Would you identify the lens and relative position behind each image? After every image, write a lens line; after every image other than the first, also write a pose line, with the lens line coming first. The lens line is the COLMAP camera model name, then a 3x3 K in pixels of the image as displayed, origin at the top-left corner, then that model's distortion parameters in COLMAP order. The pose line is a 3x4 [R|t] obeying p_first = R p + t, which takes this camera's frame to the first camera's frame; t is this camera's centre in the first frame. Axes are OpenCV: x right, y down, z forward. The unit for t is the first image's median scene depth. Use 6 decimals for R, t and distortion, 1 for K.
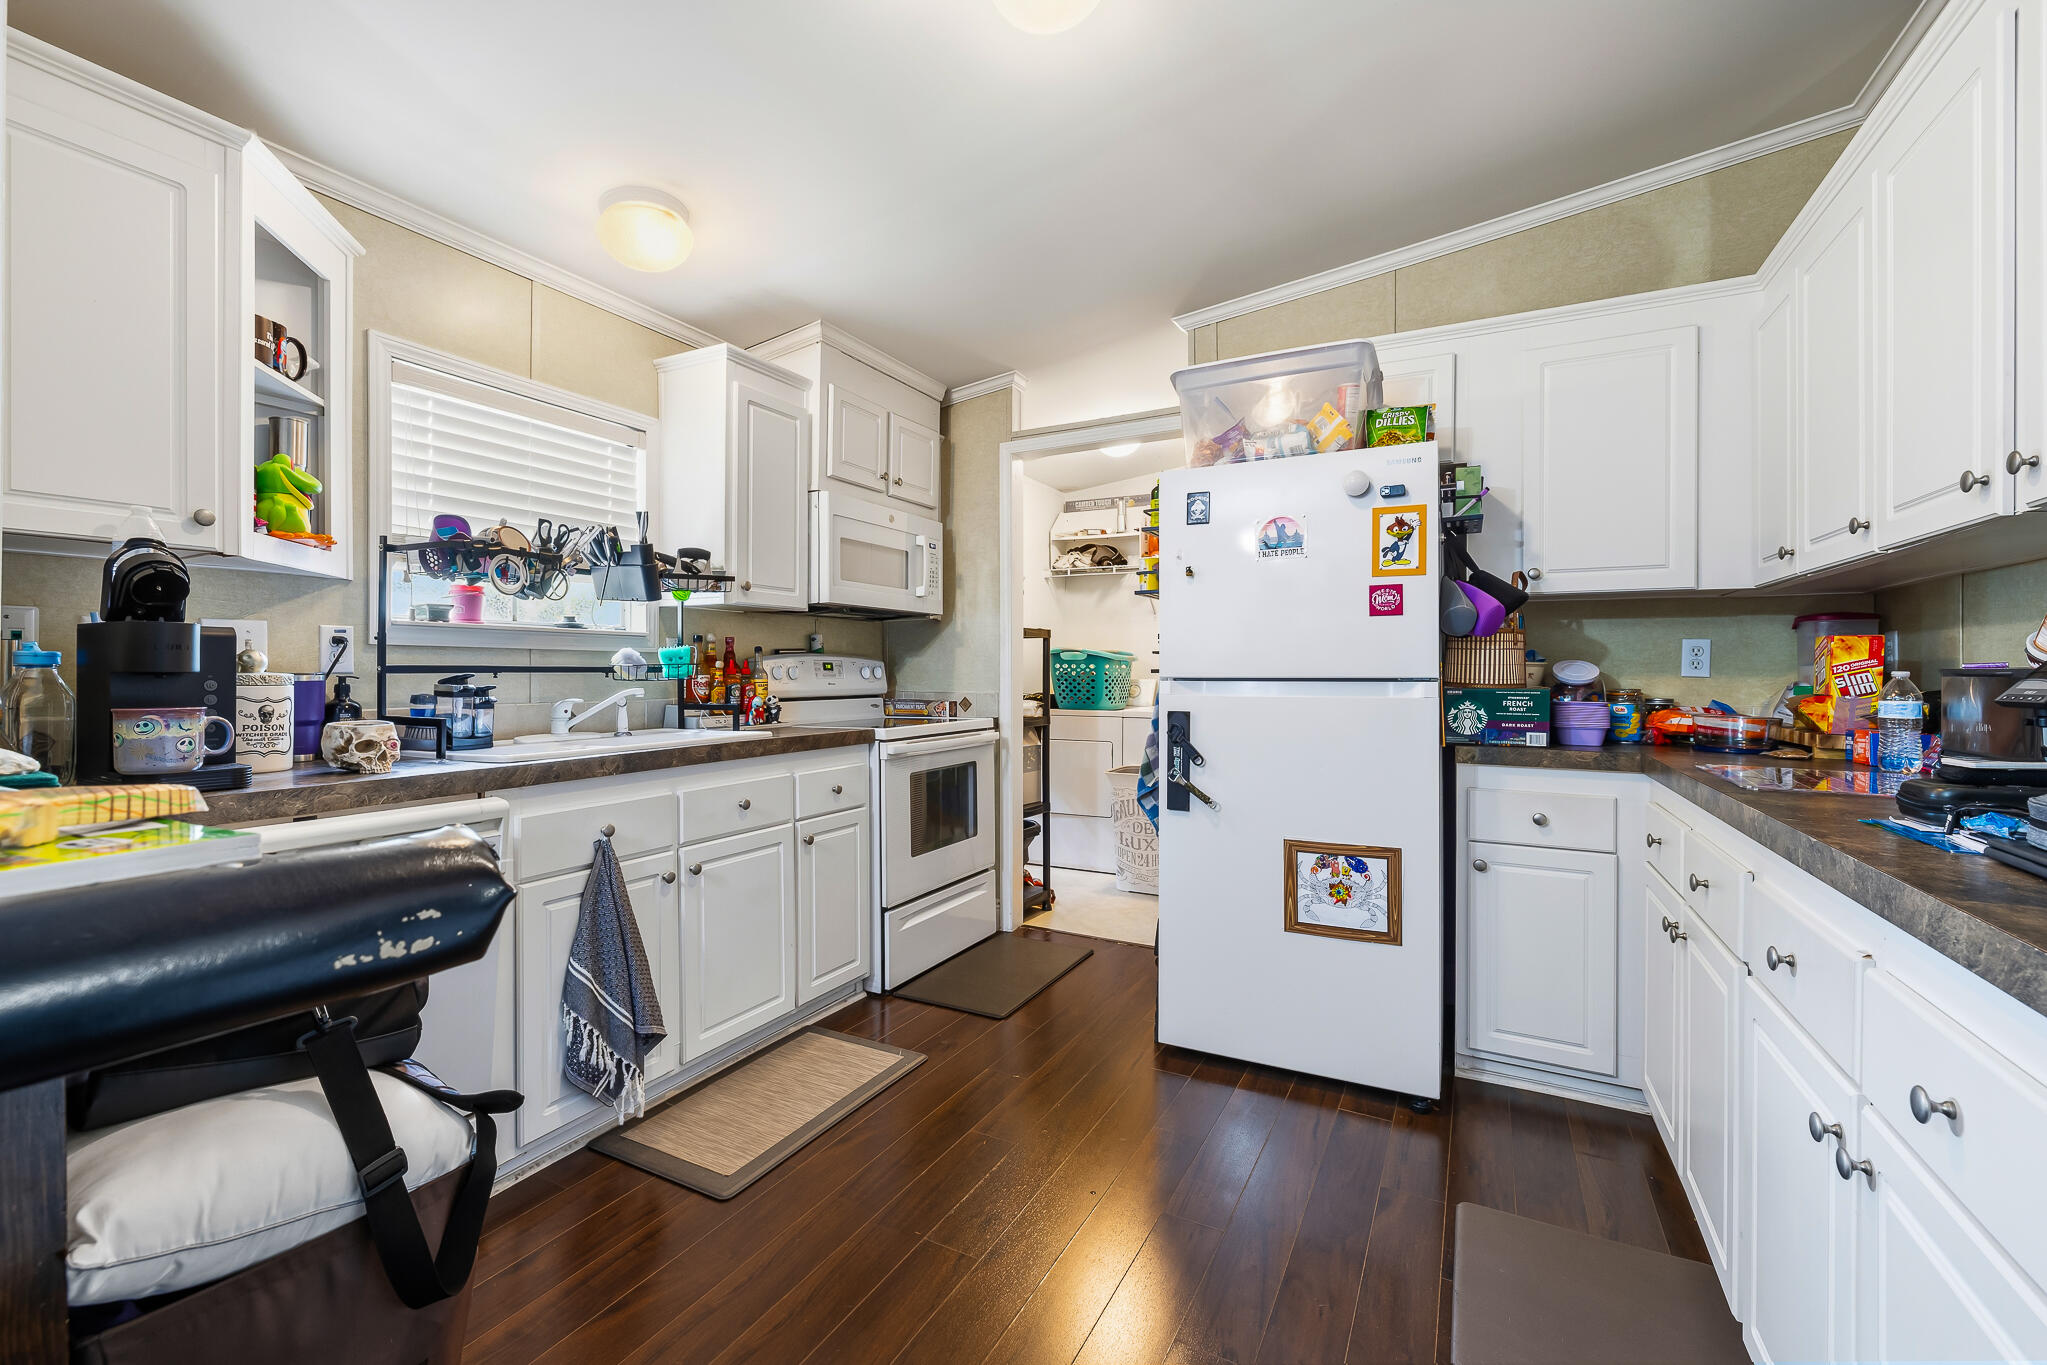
lens RADIAL K [[854.5, 0, 1027.8], [0, 854.5, 672.2], [0, 0, 1]] dist [-0.001338, 0.000291]
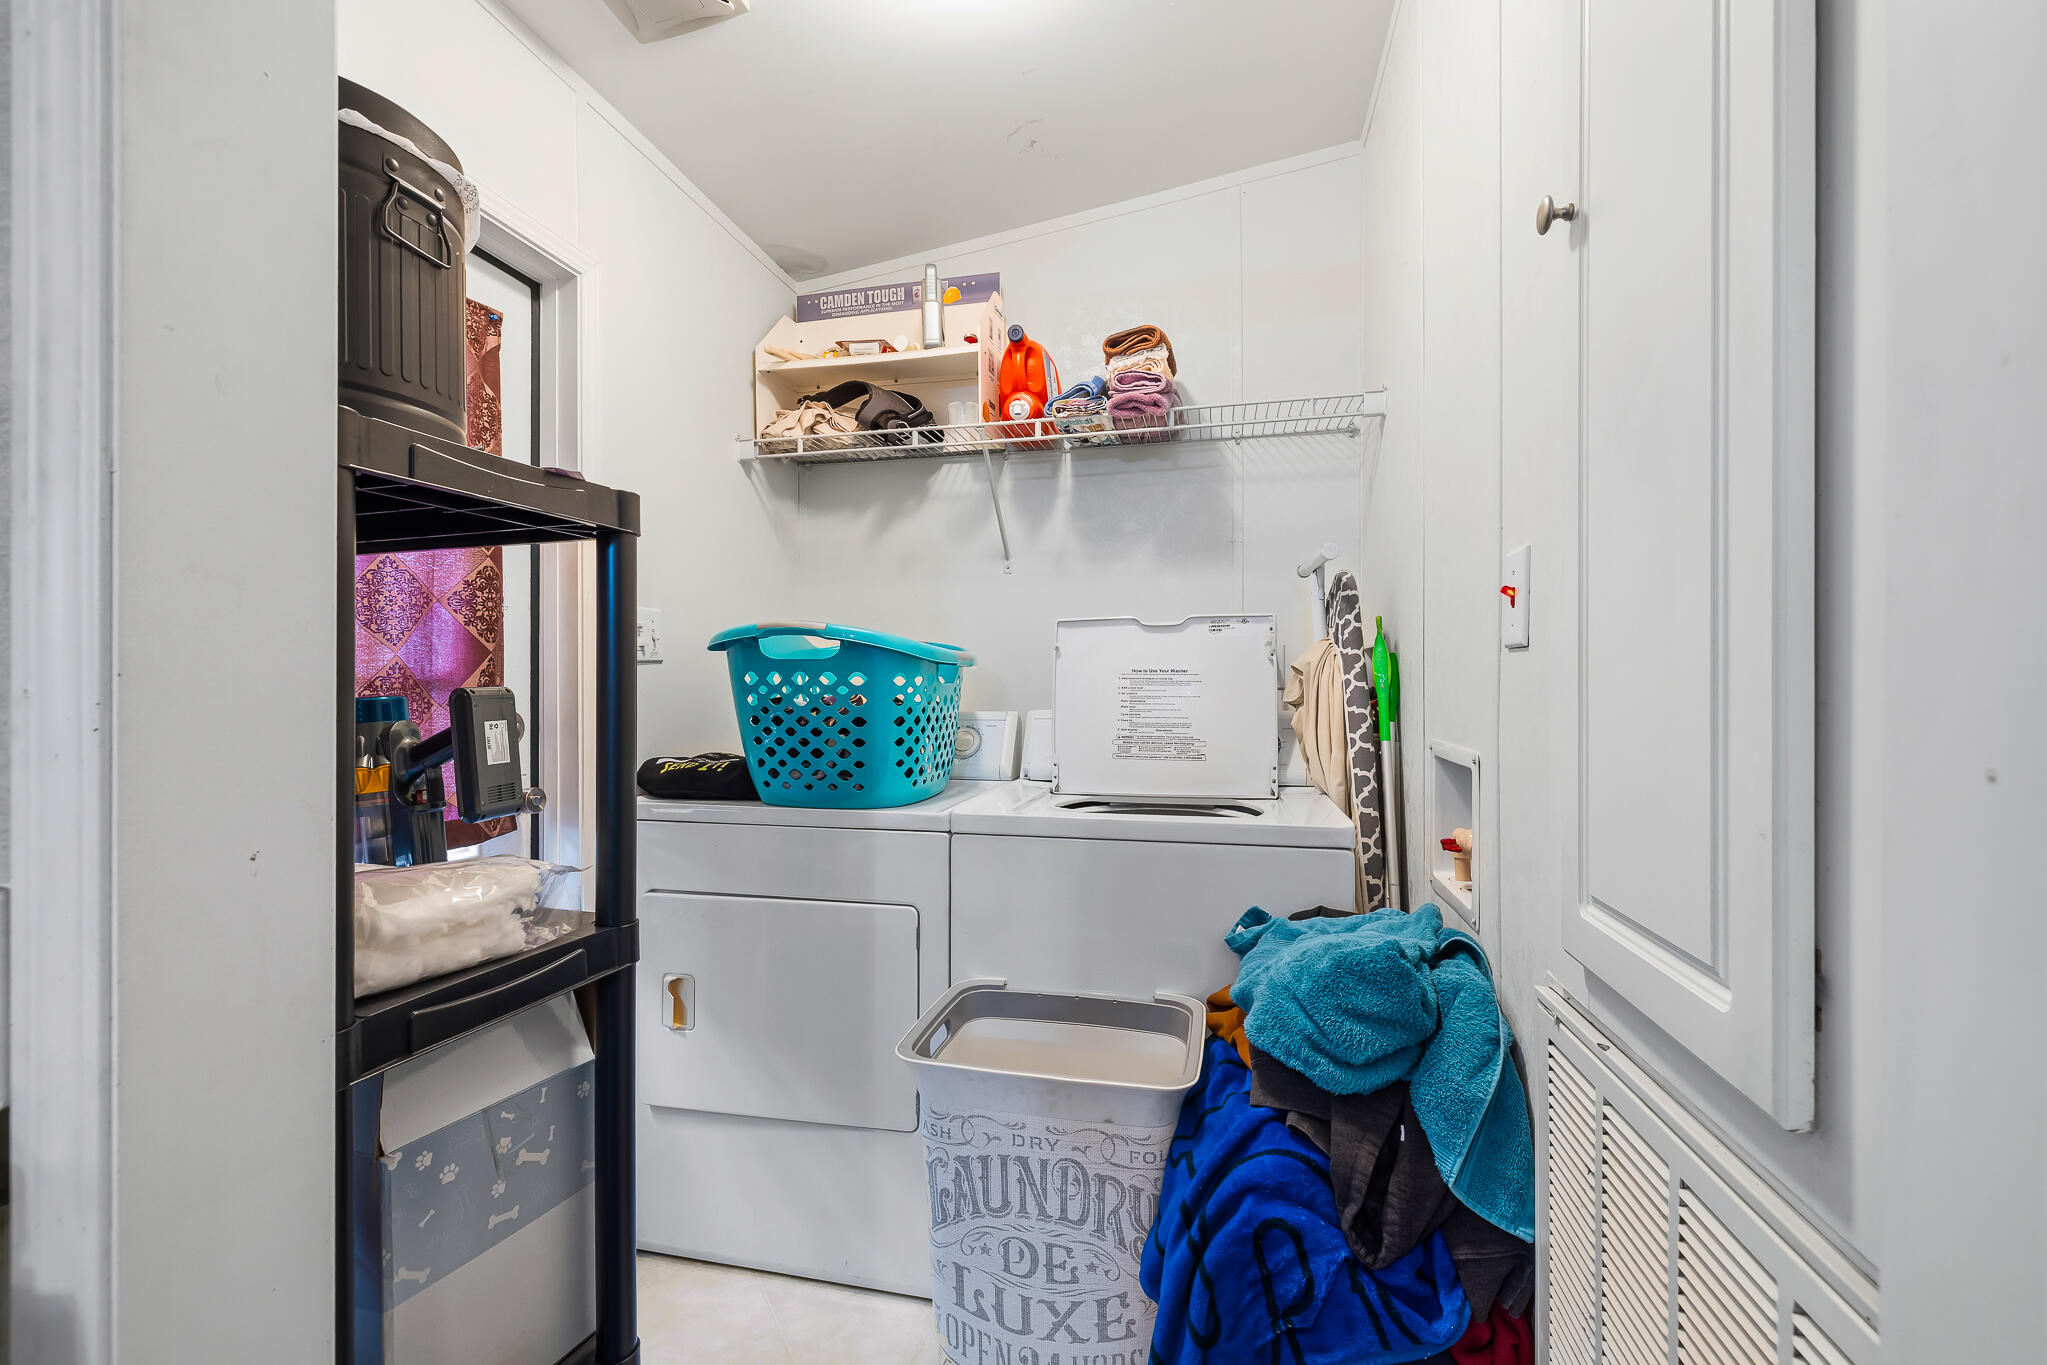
lens RADIAL K [[854.5, 0, 1025.2], [0, 854.5, 685.8], [0, 0, 1]] dist [-0.001338, 0.000291]
pose [[0.968023, -0.002546, 0.250850, 0.049028], [0.004162, 0.999974, -0.005911, -0.001617], [-0.250829, 0.006766, 0.968008, 0.581637]]
